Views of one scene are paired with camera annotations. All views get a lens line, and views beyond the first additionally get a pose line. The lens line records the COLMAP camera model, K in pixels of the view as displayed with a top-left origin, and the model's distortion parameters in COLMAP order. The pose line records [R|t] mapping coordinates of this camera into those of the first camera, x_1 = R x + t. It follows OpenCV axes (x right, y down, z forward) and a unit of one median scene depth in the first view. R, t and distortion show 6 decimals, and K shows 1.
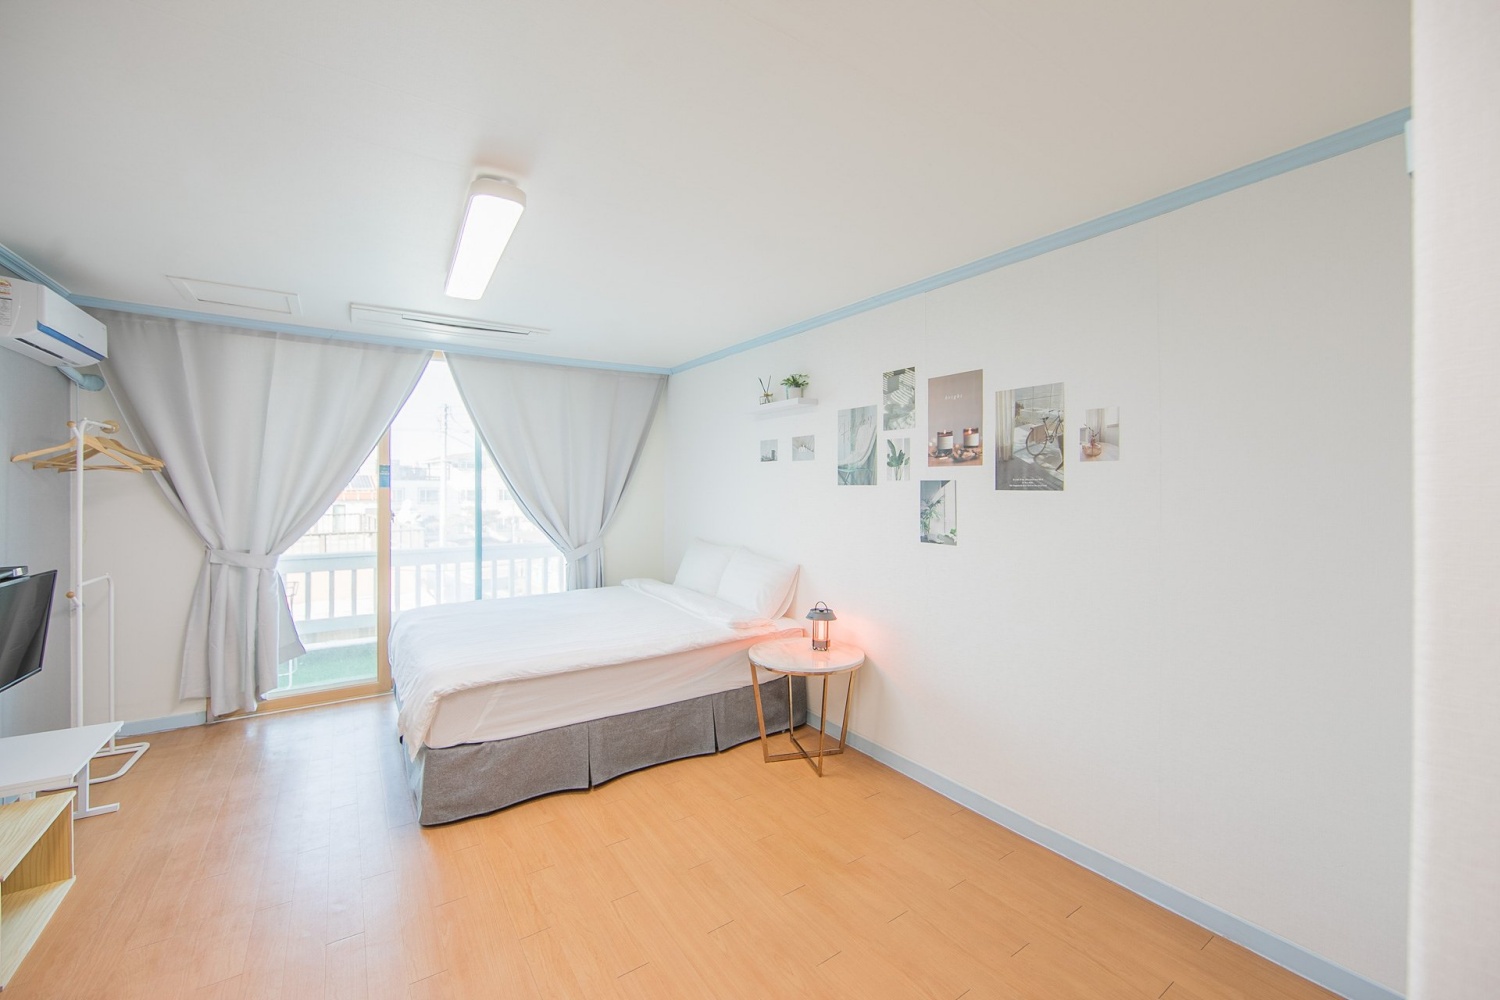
lens RADIAL K [[595.8, 0, 748.7], [0, 595.8, 489.8], [0, 0, 1]] dist [-0.009755, 0.000263]
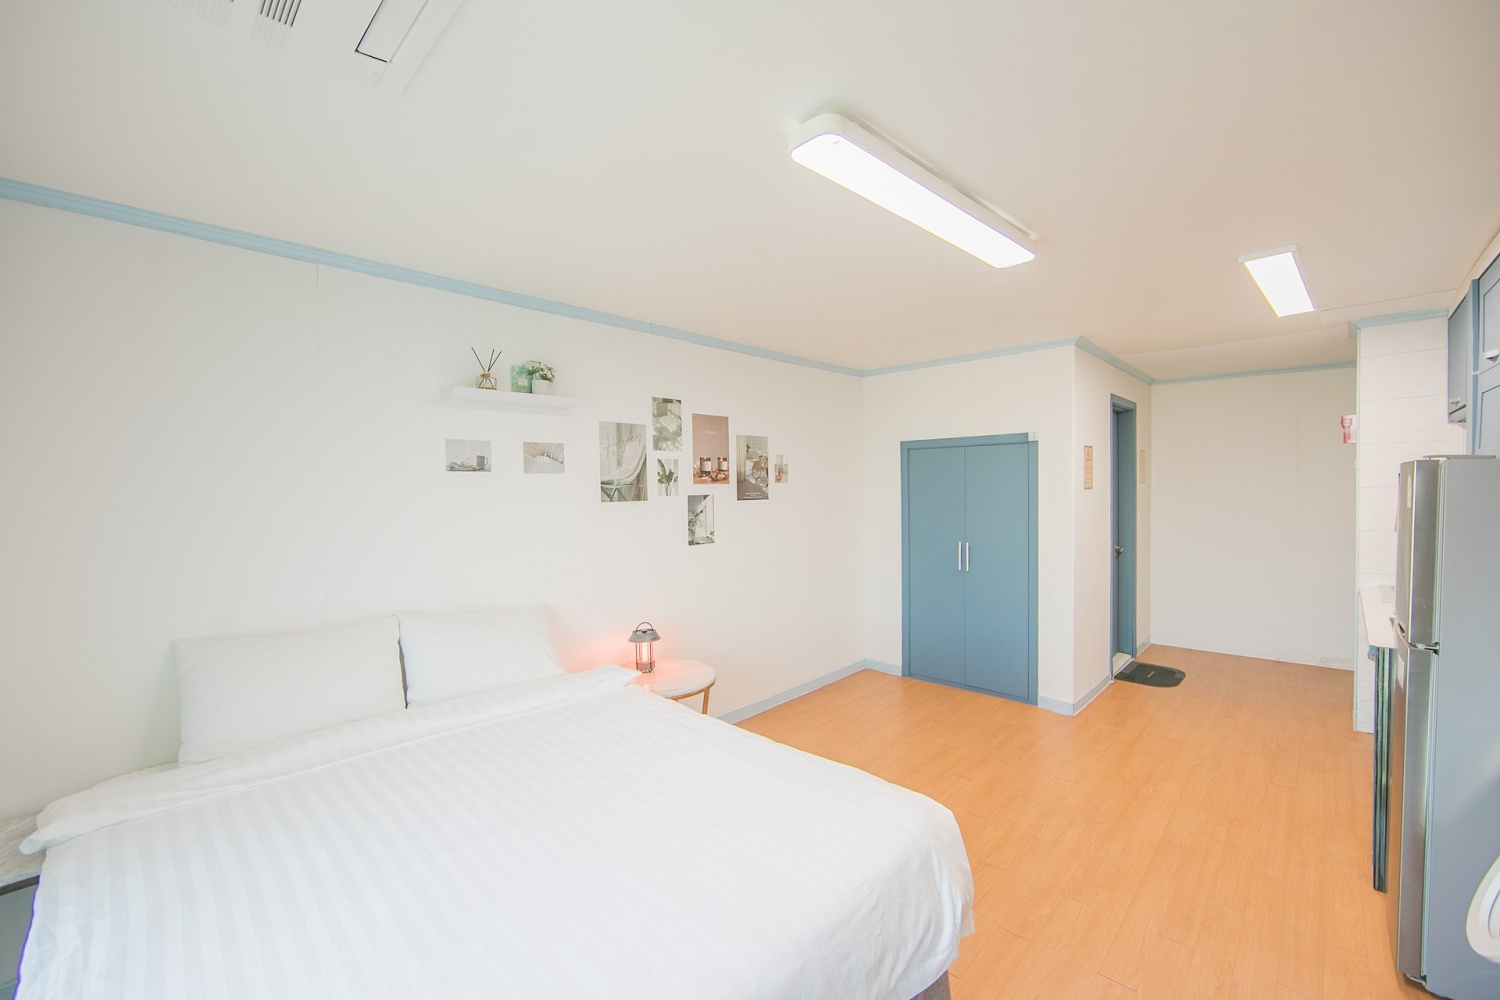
lens RADIAL K [[595.8, 0, 749.0], [0, 595.8, 499.2], [0, 0, 1]] dist [-0.009755, 0.000263]
pose [[-0.179868, -0.043153, 0.982744, -0.908287], [0.002653, 0.999012, 0.044353, -0.059848], [-0.983687, 0.010585, -0.179576, 1.063370]]
